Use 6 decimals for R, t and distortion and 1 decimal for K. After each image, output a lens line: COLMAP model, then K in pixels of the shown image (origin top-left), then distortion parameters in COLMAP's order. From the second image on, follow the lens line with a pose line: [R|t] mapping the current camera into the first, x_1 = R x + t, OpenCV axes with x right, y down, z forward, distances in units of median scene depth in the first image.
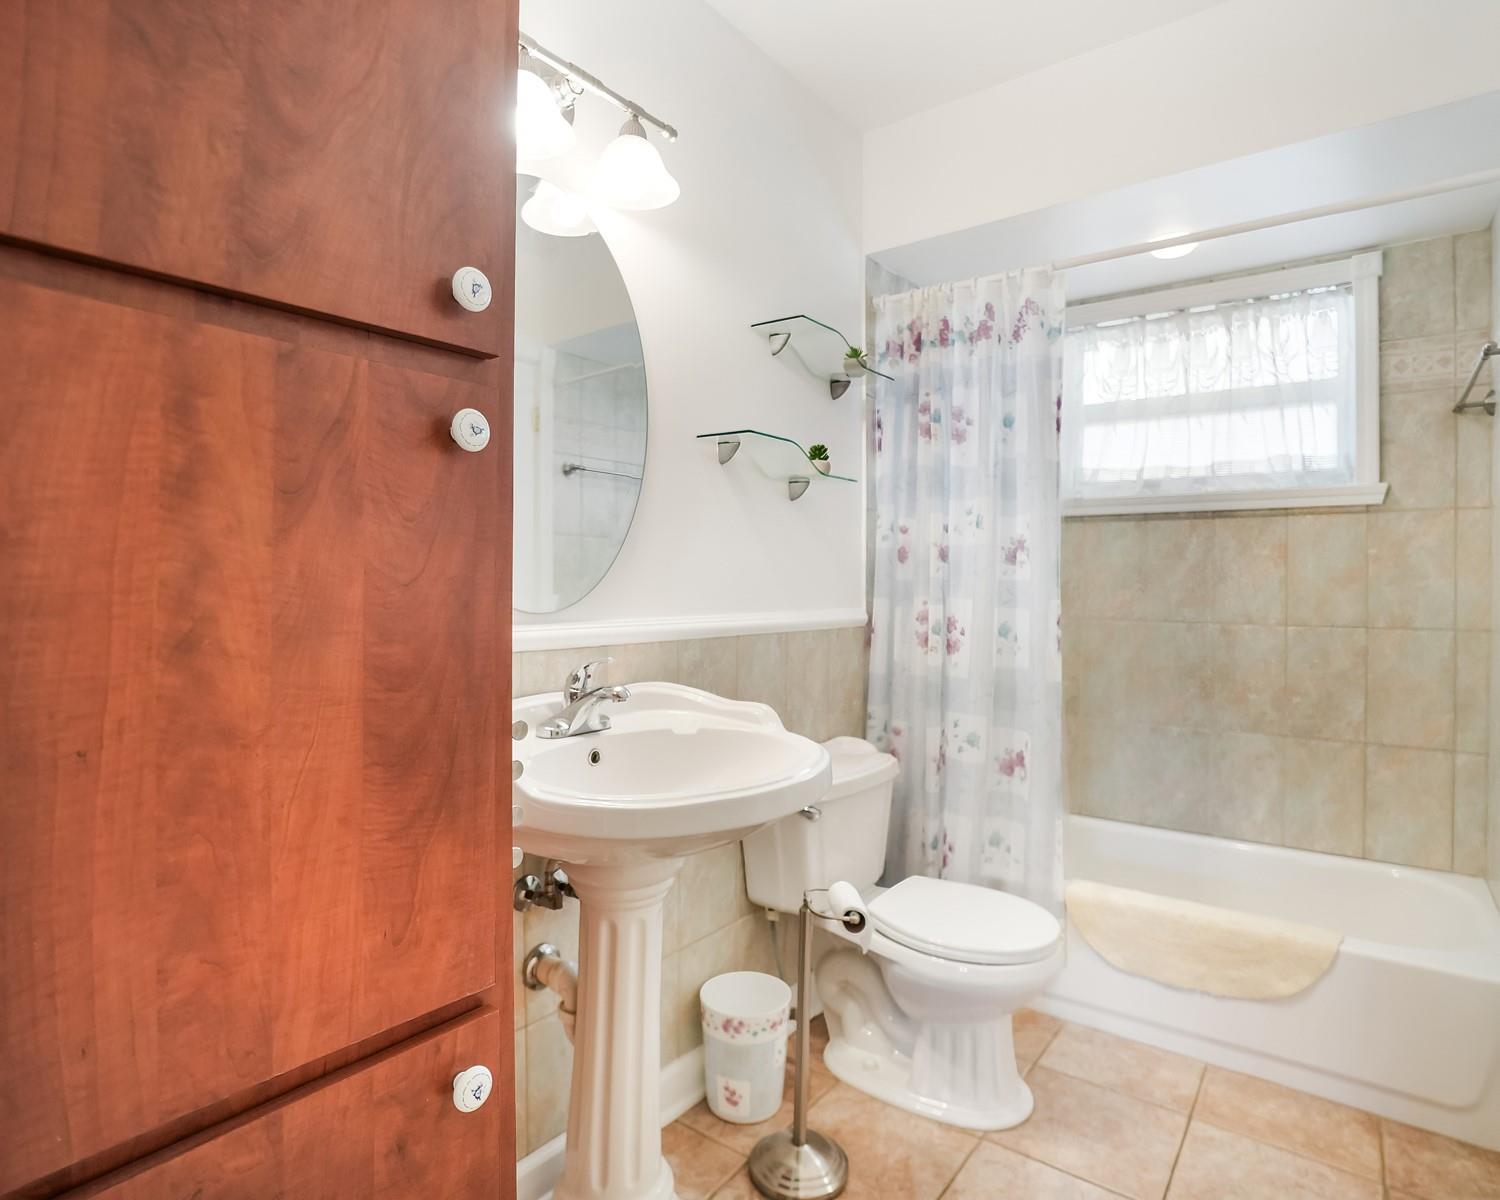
lens RADIAL K [[835.3, 0, 748.3], [0, 835.3, 575.1], [0, 0, 1]] dist [-0.039012, 0.001312]
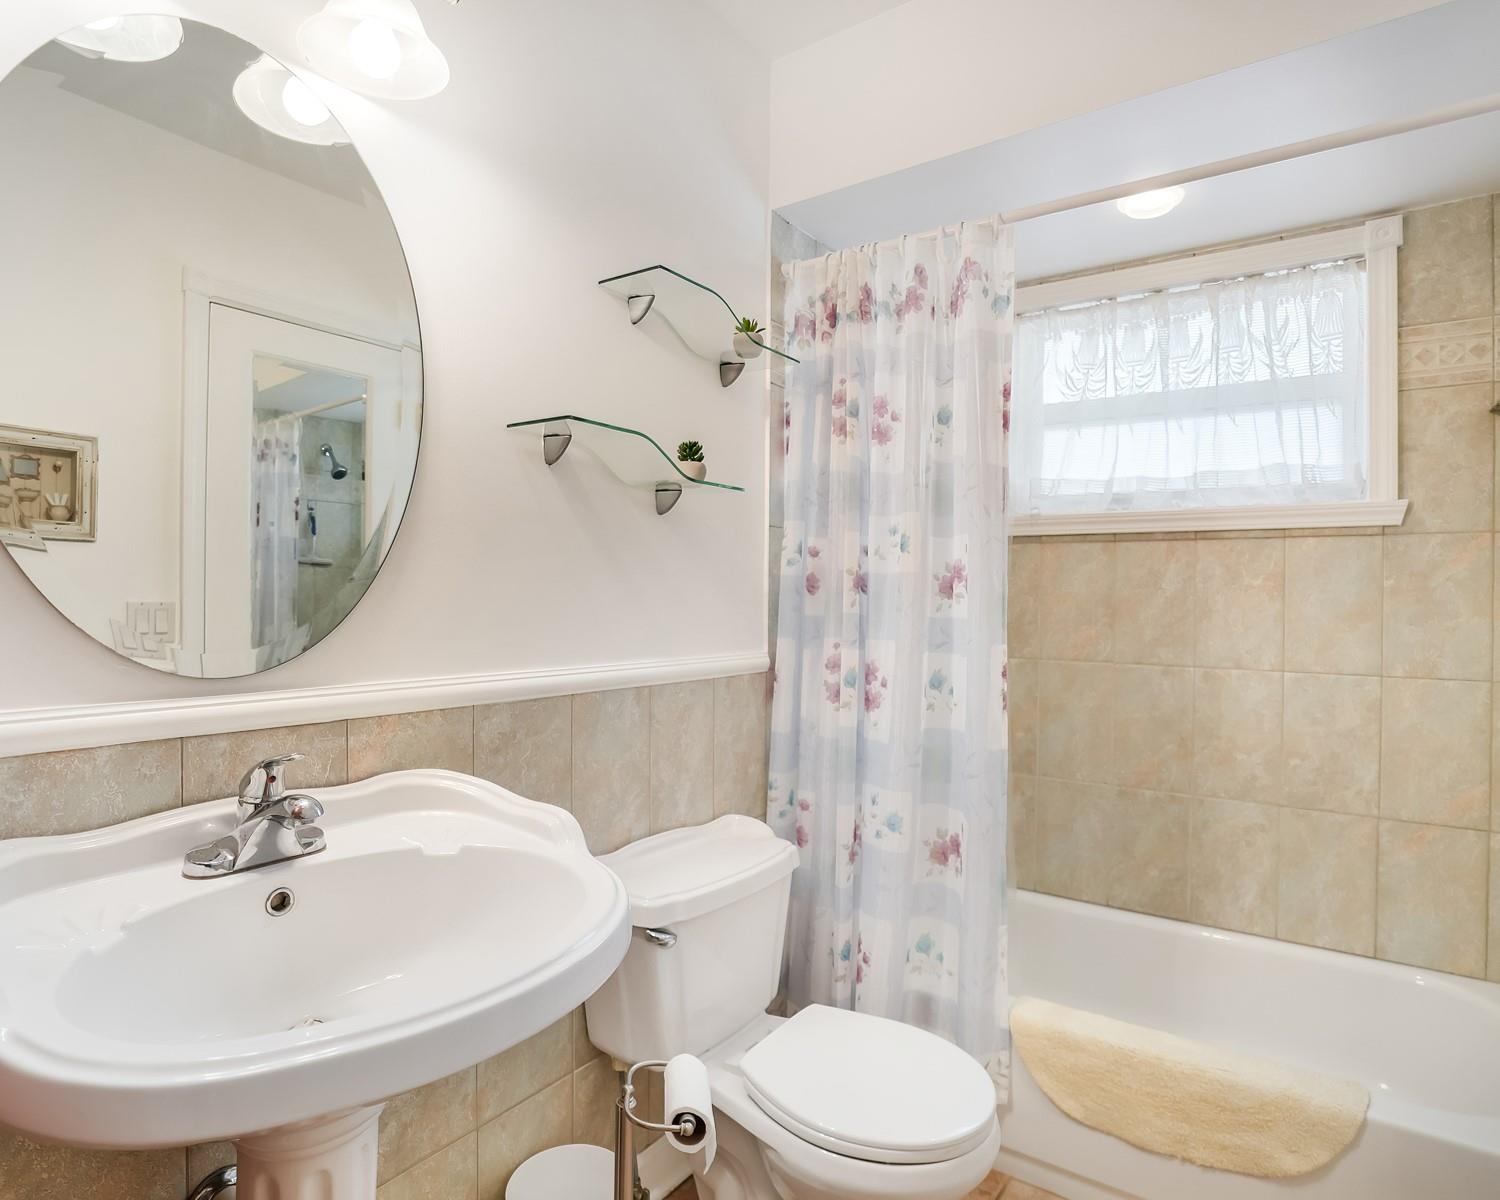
lens RADIAL K [[829.0, 0, 747.1], [0, 829.0, 589.2], [0, 0, 1]] dist [-0.038503, 0.001953]
pose [[0.999557, 0.006409, 0.029064, 0.102702], [-0.006391, 0.999979, -0.000712, -0.018691], [-0.029068, 0.000526, 0.999577, 0.217478]]
